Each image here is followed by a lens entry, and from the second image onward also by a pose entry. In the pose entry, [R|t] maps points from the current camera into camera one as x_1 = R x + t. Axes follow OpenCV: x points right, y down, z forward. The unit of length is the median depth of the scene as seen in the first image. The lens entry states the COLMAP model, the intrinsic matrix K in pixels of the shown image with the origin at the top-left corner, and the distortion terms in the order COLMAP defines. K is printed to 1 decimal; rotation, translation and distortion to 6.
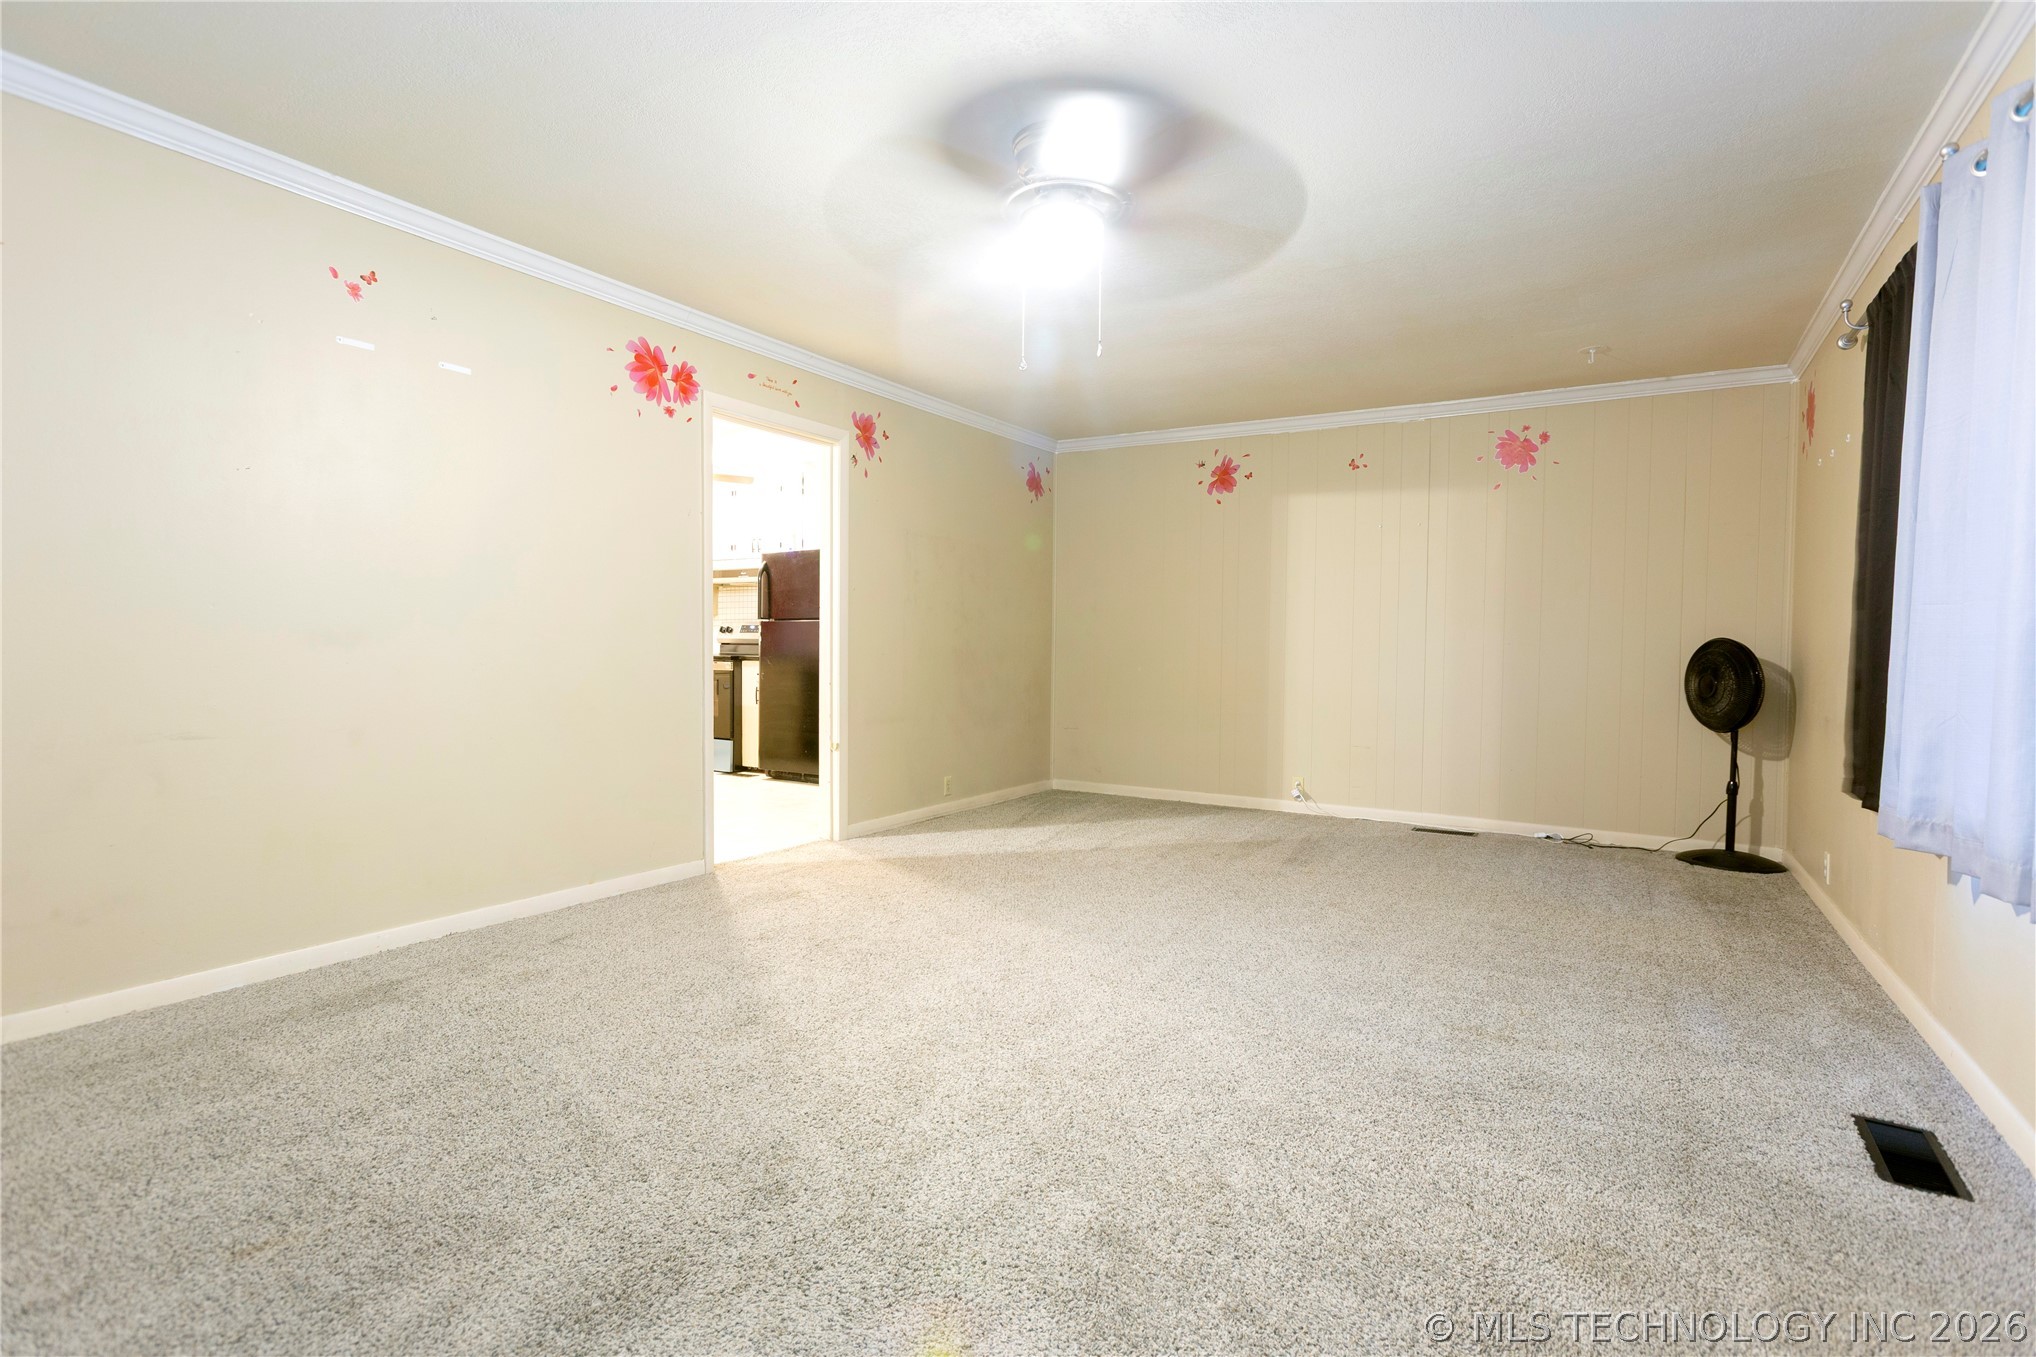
lens RADIAL K [[996.3, 0, 1018.5], [0, 996.3, 669.8], [0, 0, 1]] dist [-0.017164, 0.015914]
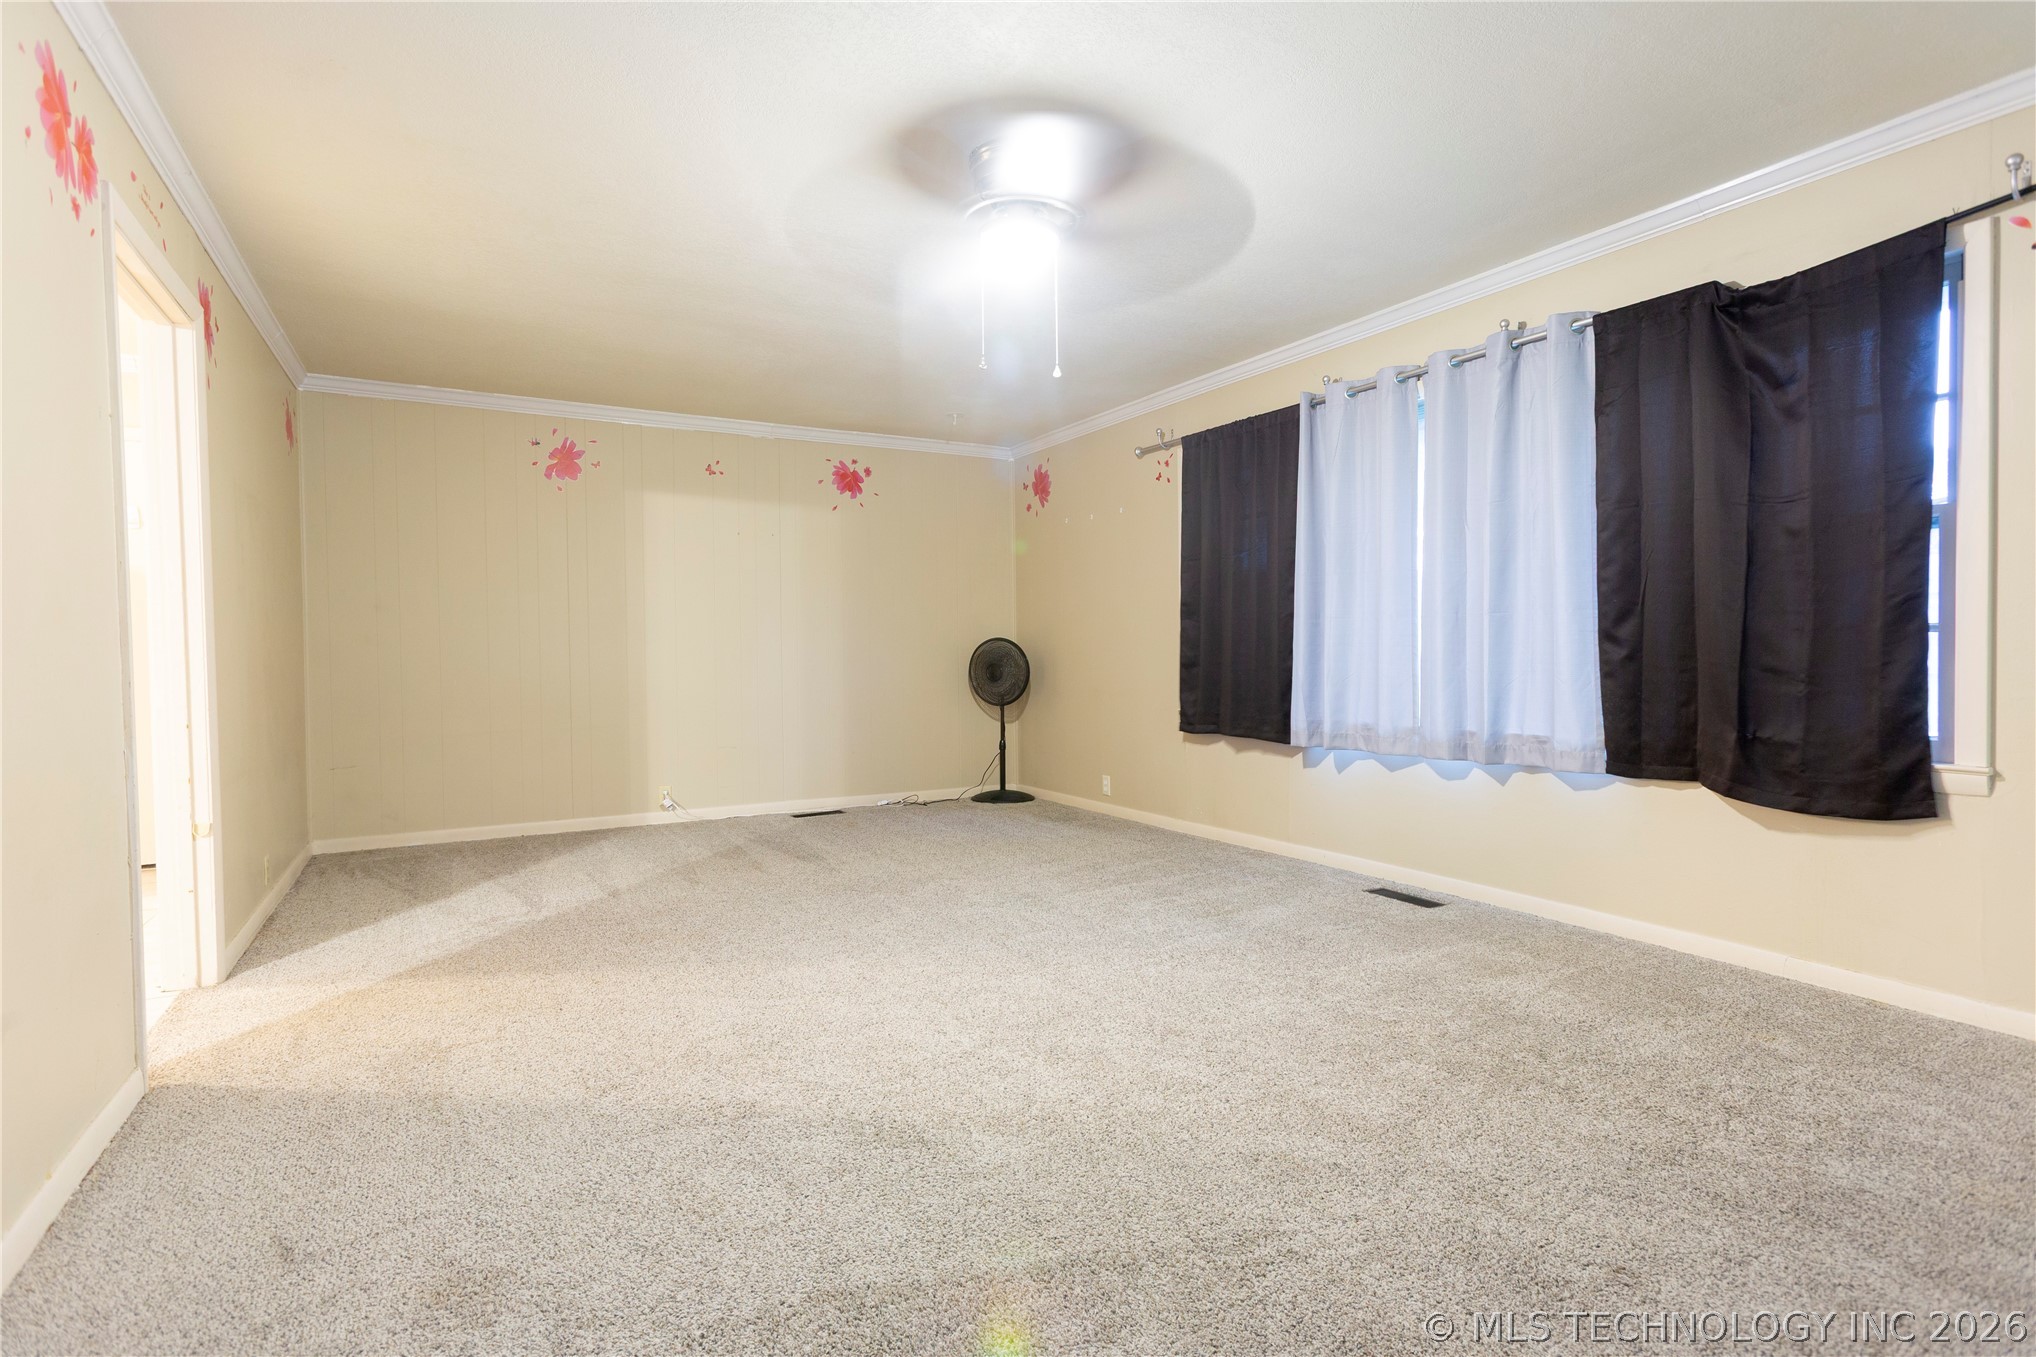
lens RADIAL K [[996.3, 0, 1018.5], [0, 996.3, 669.8], [0, 0, 1]] dist [-0.017164, 0.015914]
pose [[0.488176, -0.035698, 0.872015, -0.485433], [0.038140, 0.999081, 0.019548, -0.013351], [-0.871911, 0.023716, 0.489089, 0.287258]]
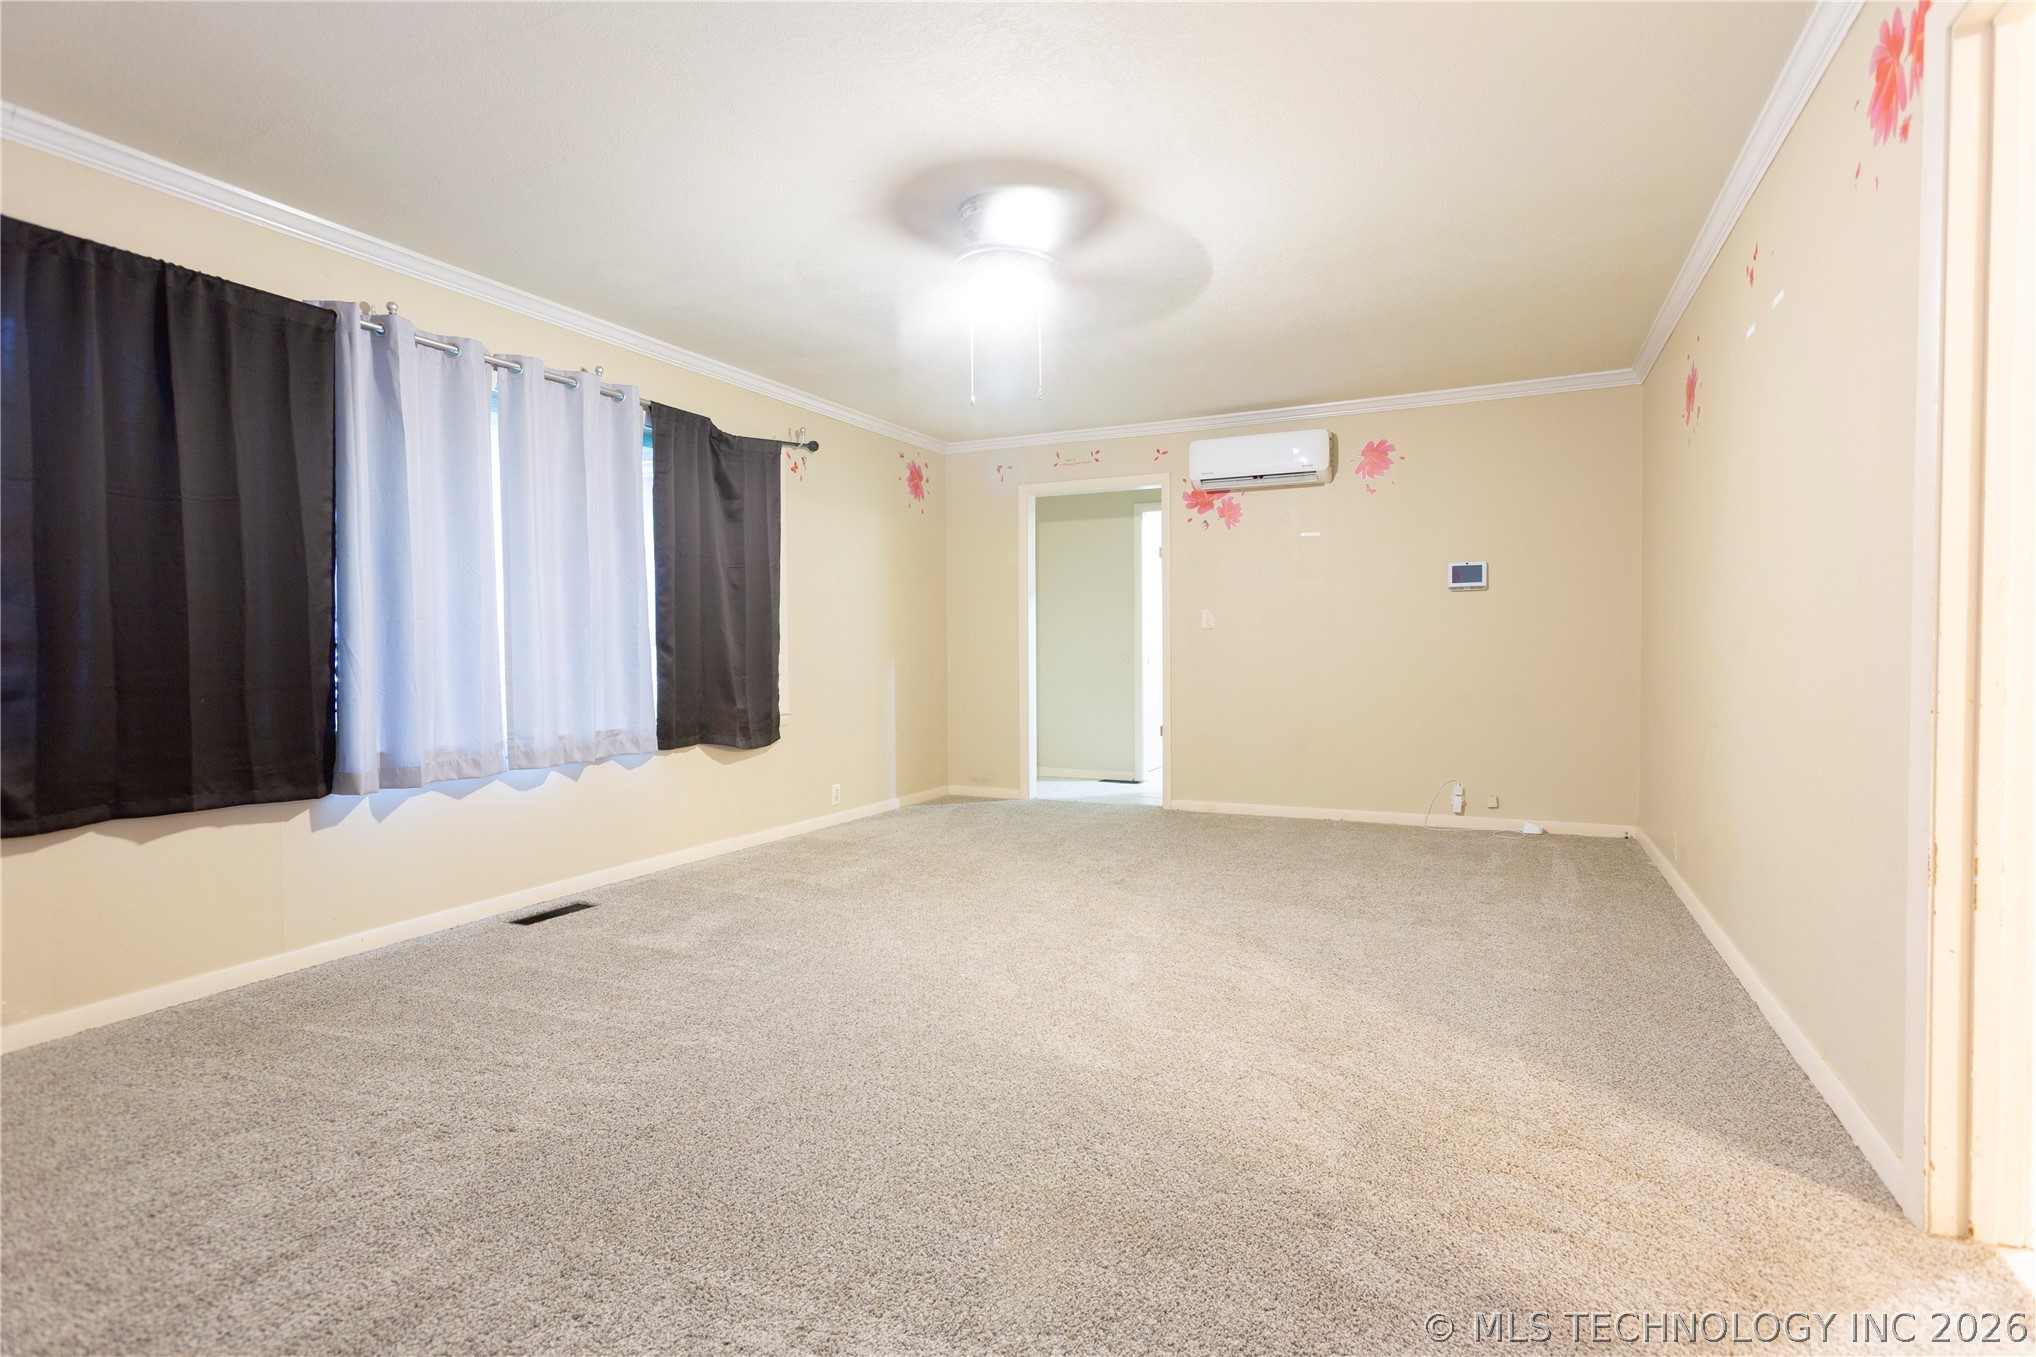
lens RADIAL K [[996.3, 0, 1018.5], [0, 996.3, 669.8], [0, 0, 1]] dist [-0.017164, 0.015914]
pose [[-0.994907, -0.001717, -0.100787, 0.080175], [-0.006282, 0.998968, 0.044994, -0.029527], [0.100605, 0.045398, -0.993890, 1.216207]]
